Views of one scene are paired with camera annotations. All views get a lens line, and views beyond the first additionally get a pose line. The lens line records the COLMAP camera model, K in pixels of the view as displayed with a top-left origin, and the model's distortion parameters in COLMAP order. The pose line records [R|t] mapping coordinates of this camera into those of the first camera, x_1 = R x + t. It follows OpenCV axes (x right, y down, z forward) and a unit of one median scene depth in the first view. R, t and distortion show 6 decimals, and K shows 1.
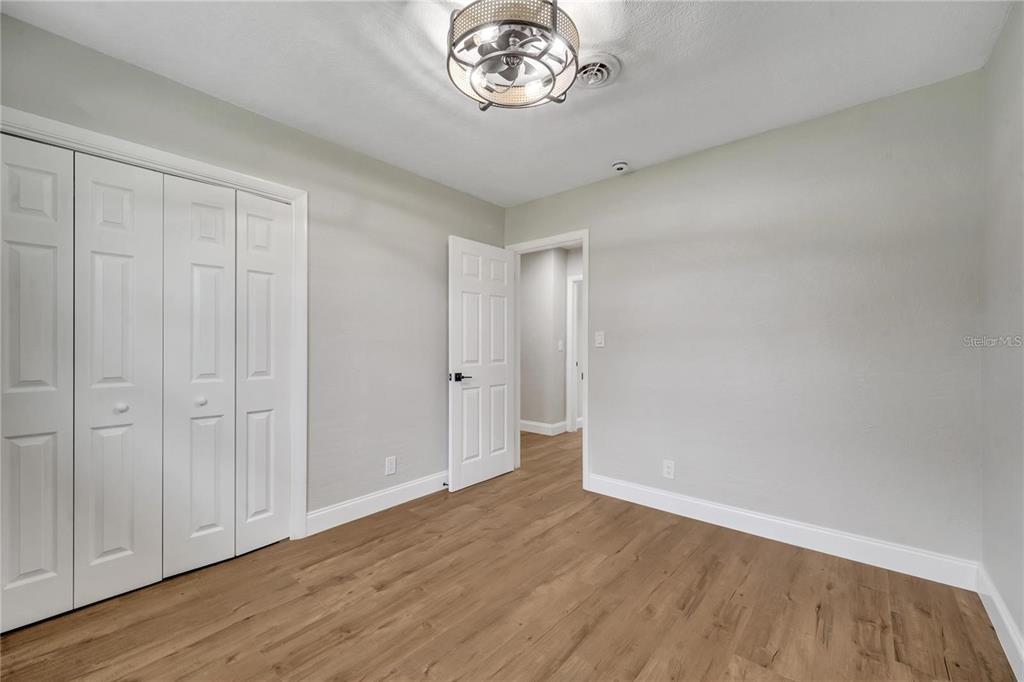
lens RADIAL K [[412.6, 0, 508.5], [0, 412.6, 346.0], [0, 0, 1]] dist [0.001652, -0.000233]
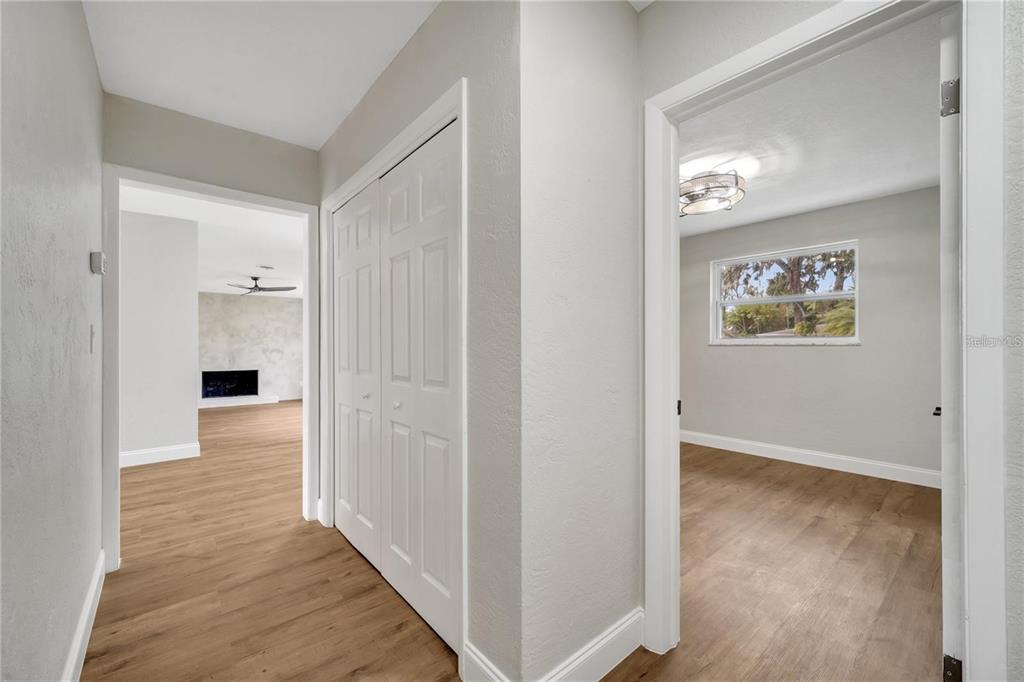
lens RADIAL K [[412.6, 0, 508.5], [0, 412.6, 346.0], [0, 0, 1]] dist [0.001652, -0.000233]
pose [[-0.987849, 0.004335, 0.155357, 0.497273], [0.003844, 0.999987, -0.003458, -0.004636], [-0.155370, -0.002819, -0.987852, 2.450366]]
